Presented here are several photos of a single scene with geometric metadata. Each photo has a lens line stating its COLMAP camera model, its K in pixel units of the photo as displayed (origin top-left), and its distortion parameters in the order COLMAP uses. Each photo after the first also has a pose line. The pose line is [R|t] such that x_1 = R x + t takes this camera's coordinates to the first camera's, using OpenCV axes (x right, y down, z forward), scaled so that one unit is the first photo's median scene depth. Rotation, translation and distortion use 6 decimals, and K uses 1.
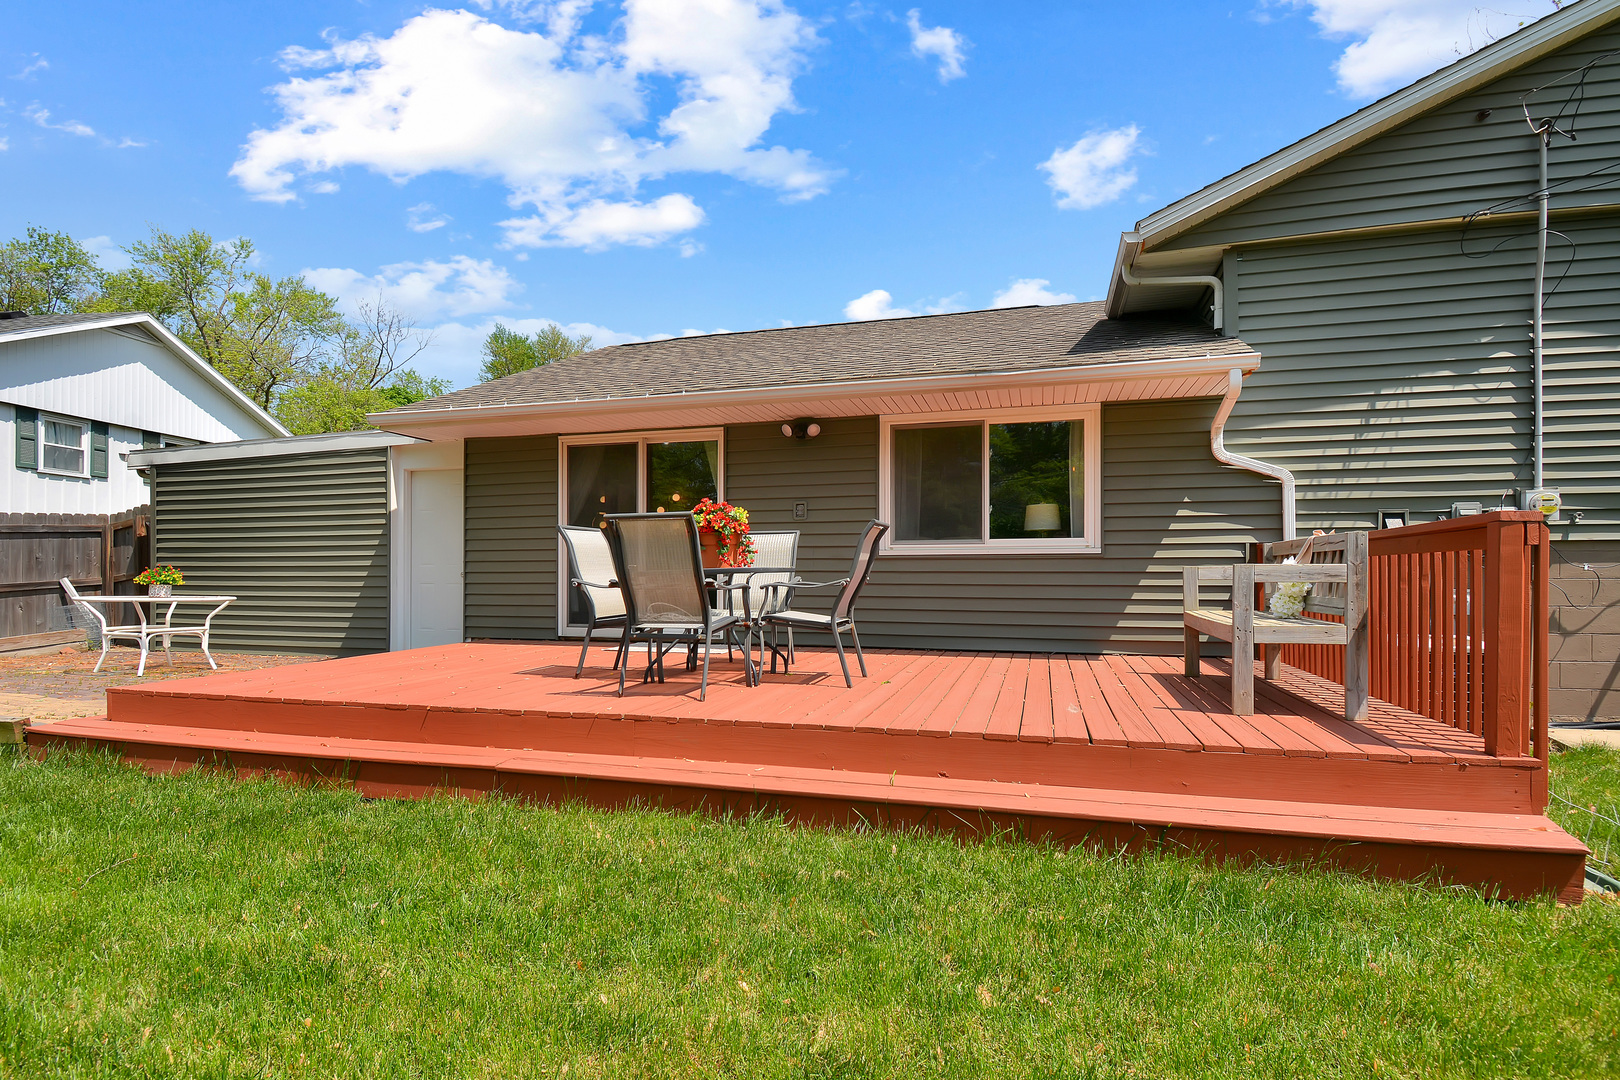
lens RADIAL K [[820.5, 0, 810.0], [0, 820.5, 540.0], [0, 0, 1]] dist [0.025599, -0.031835]
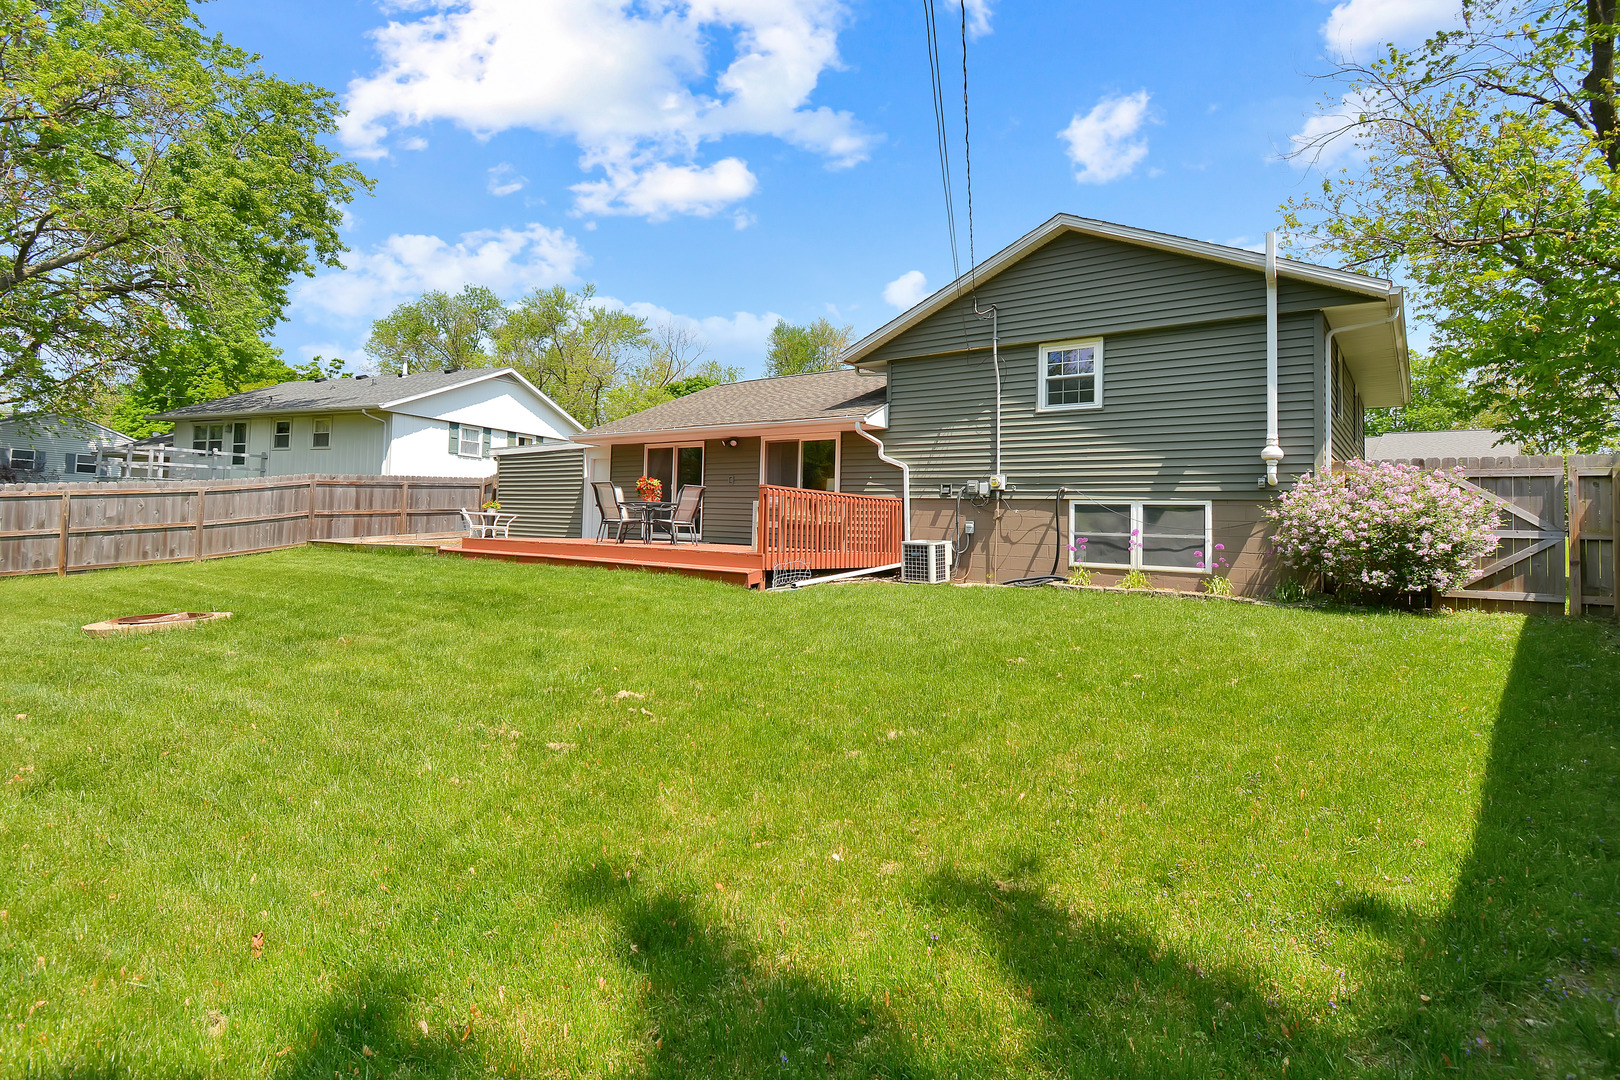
lens RADIAL K [[829.5, 0, 822.0], [0, 829.5, 459.6], [0, 0, 1]] dist [0.026063, -0.032605]
pose [[0.936233, 0.002293, -0.351372, 0.917903], [-0.020964, 0.998562, -0.049342, 0.011865], [0.350754, 0.053562, 0.934935, -0.892145]]
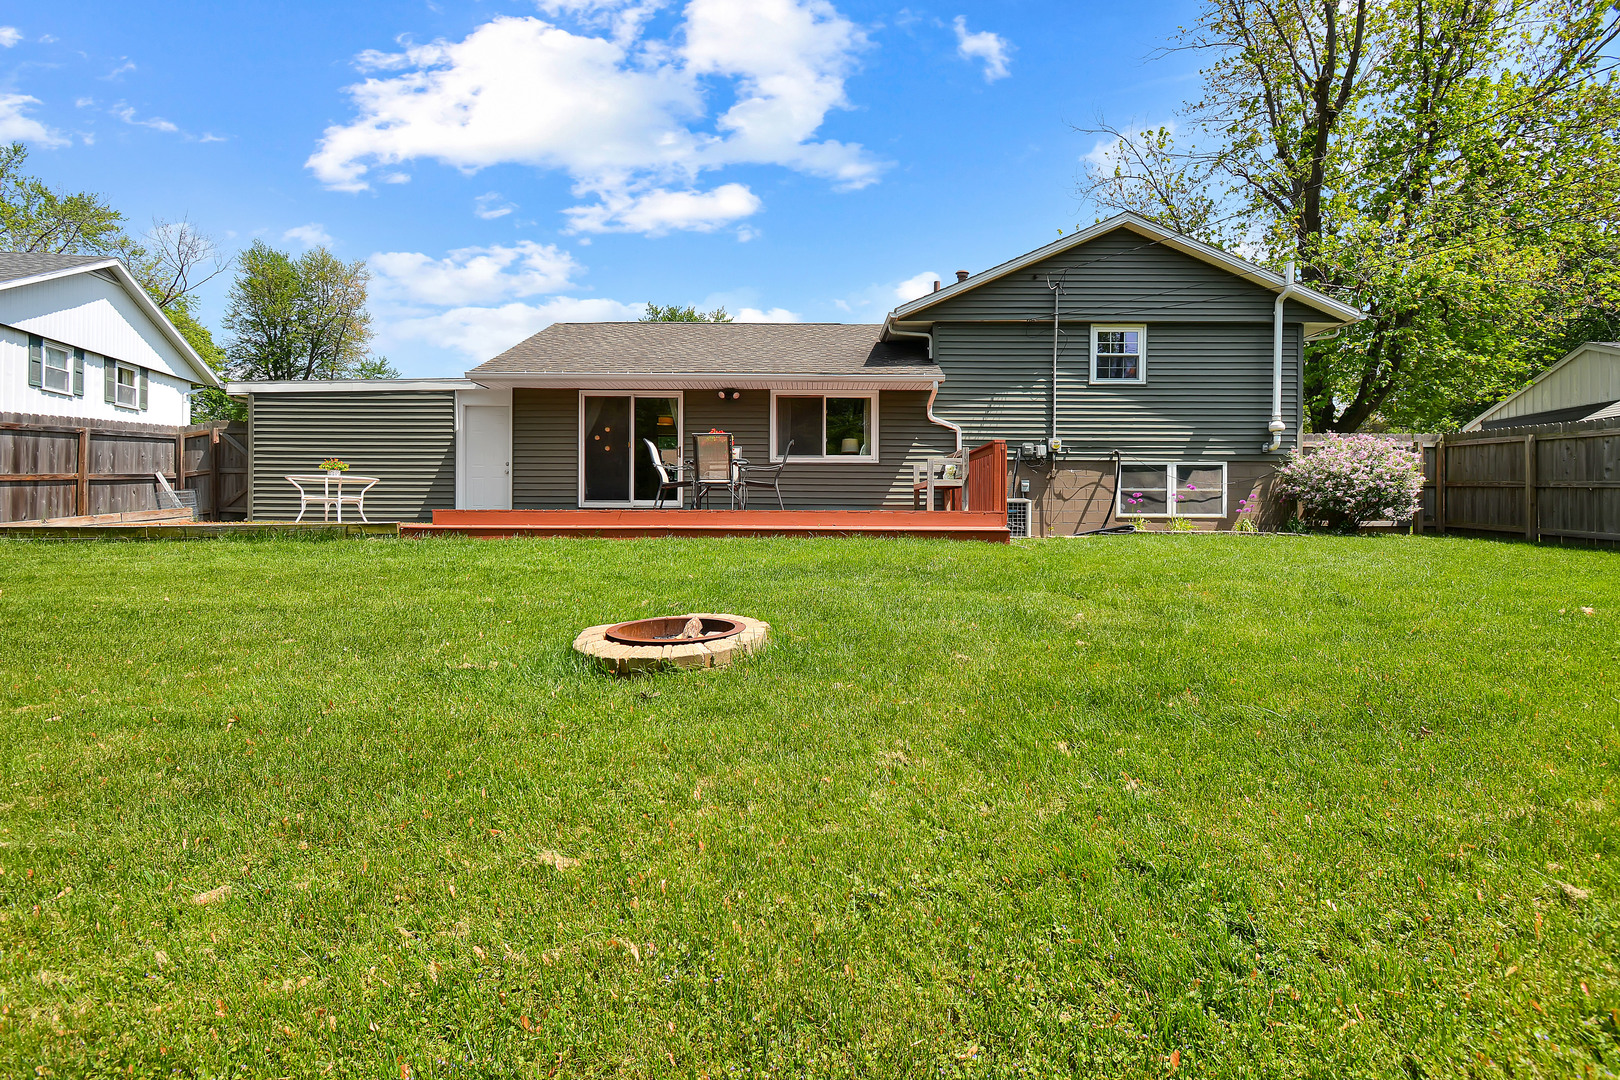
lens RADIAL K [[829.5, 0, 822.0], [0, 829.5, 459.6], [0, 0, 1]] dist [0.026063, -0.032605]
pose [[0.955012, 0.025384, 0.295480, -0.340812], [-0.016764, 0.999358, -0.031671, 0.065506], [-0.296094, 0.025293, 0.954824, -0.813801]]
